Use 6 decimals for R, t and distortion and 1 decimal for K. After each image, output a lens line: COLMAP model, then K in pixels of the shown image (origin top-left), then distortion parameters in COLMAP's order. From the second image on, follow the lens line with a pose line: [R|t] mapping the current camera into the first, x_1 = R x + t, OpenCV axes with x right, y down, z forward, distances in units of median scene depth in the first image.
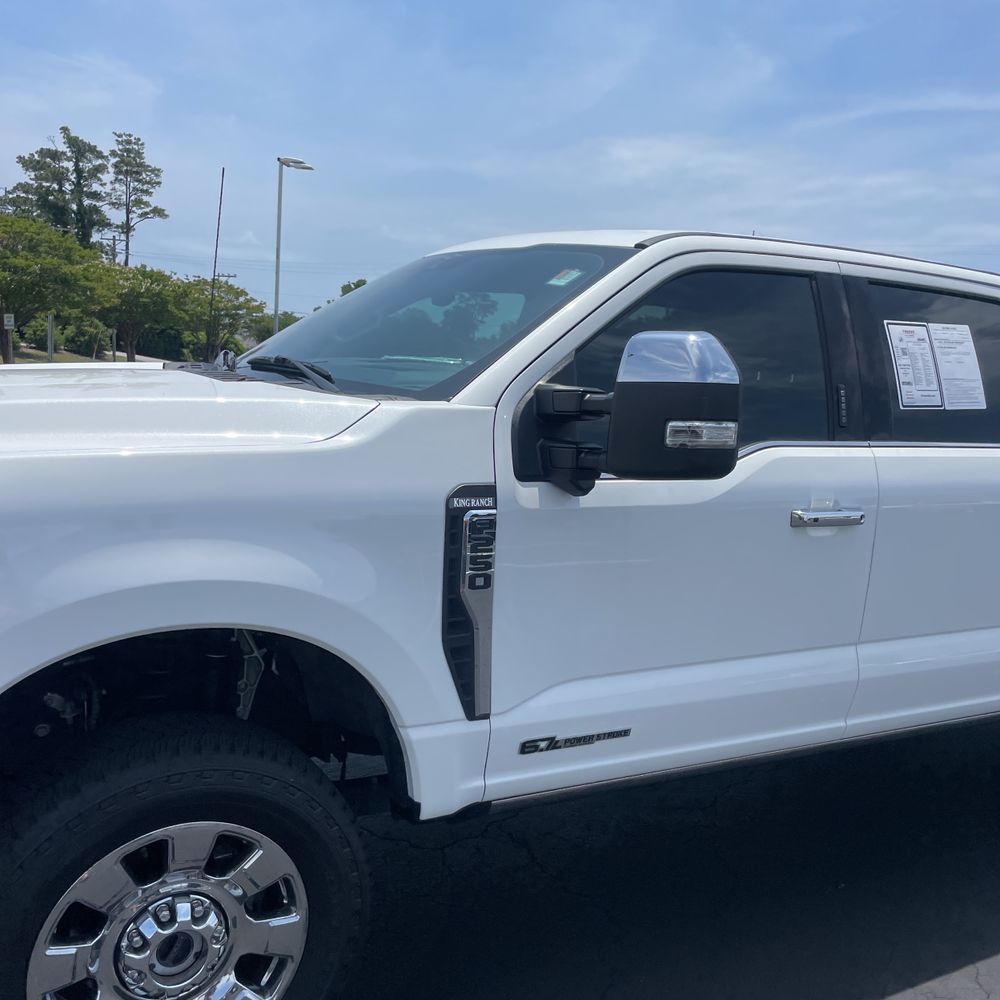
lens RADIAL K [[1011.3, 0, 490.0], [0, 1011.3, 499.3], [0, 0, 1]] dist [0.046371, 0.000000]
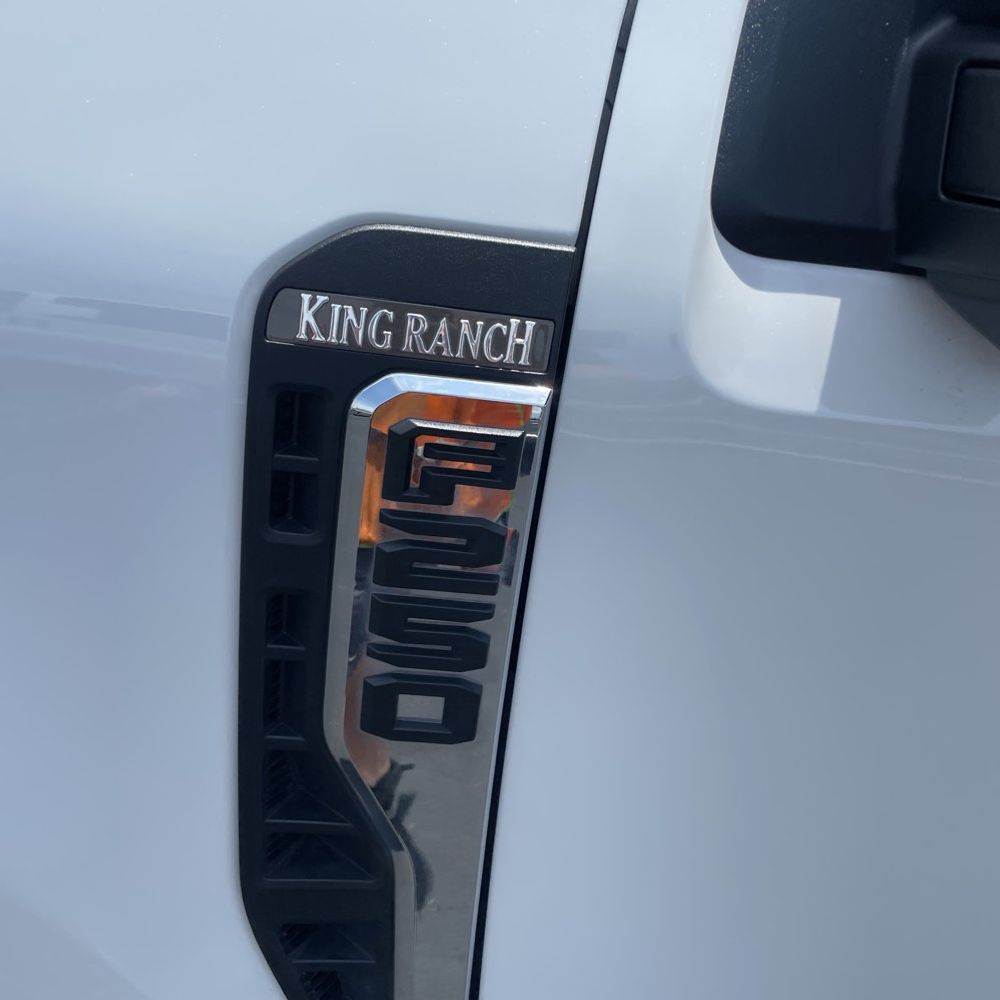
lens RADIAL K [[1011.3, 0, 505.0], [0, 1011.3, 503.7], [0, 0, 1]] dist [0.046371, 0.000000]
pose [[0.883051, 0.247366, -0.398786, 0.058706], [-0.134290, 0.947454, 0.290340, -0.016933], [0.449651, -0.202832, 0.869869, 0.617926]]
